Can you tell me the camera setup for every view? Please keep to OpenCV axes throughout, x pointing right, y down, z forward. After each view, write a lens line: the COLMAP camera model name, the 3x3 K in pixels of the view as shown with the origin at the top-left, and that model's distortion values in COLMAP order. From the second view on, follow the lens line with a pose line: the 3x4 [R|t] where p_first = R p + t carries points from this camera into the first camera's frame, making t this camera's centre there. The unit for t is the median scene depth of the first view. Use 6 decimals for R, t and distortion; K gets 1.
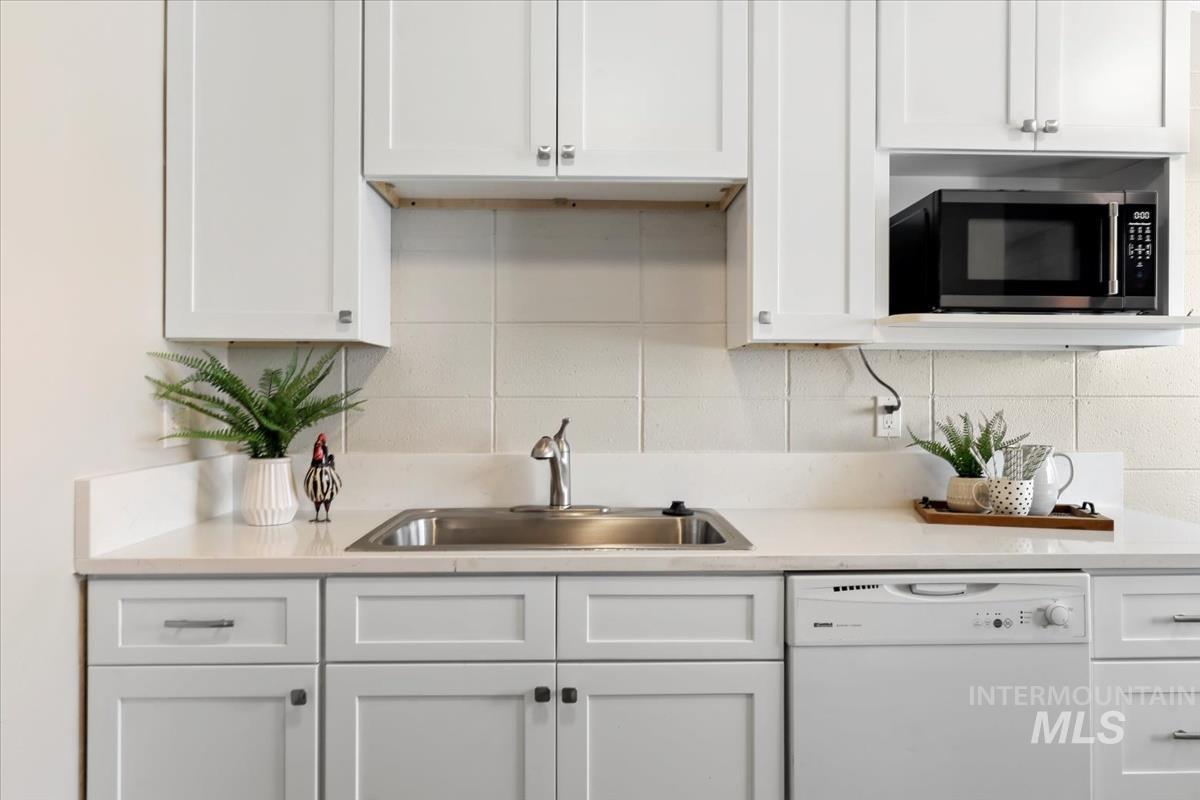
lens RADIAL K [[800.9, 0, 599.3], [0, 800.9, 390.2], [0, 0, 1]] dist [0.001435, 0.000369]
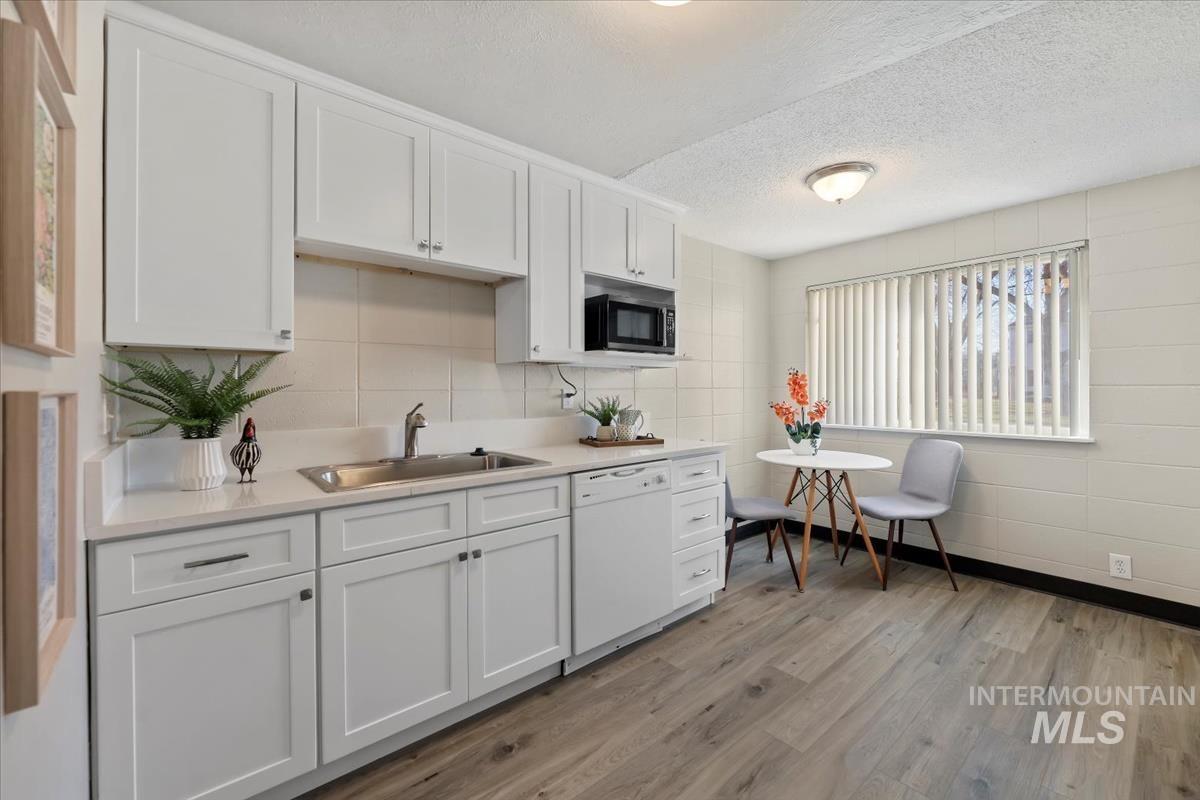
lens RADIAL K [[490.4, 0, 600.8], [0, 490.4, 389.4], [0, 0, 1]] dist [-0.000893, -0.000185]
pose [[0.777653, -0.005293, 0.628671, -0.415889], [0.003188, 0.999985, 0.004476, 0.003951], [-0.628685, -0.001477, 0.777659, -0.030056]]
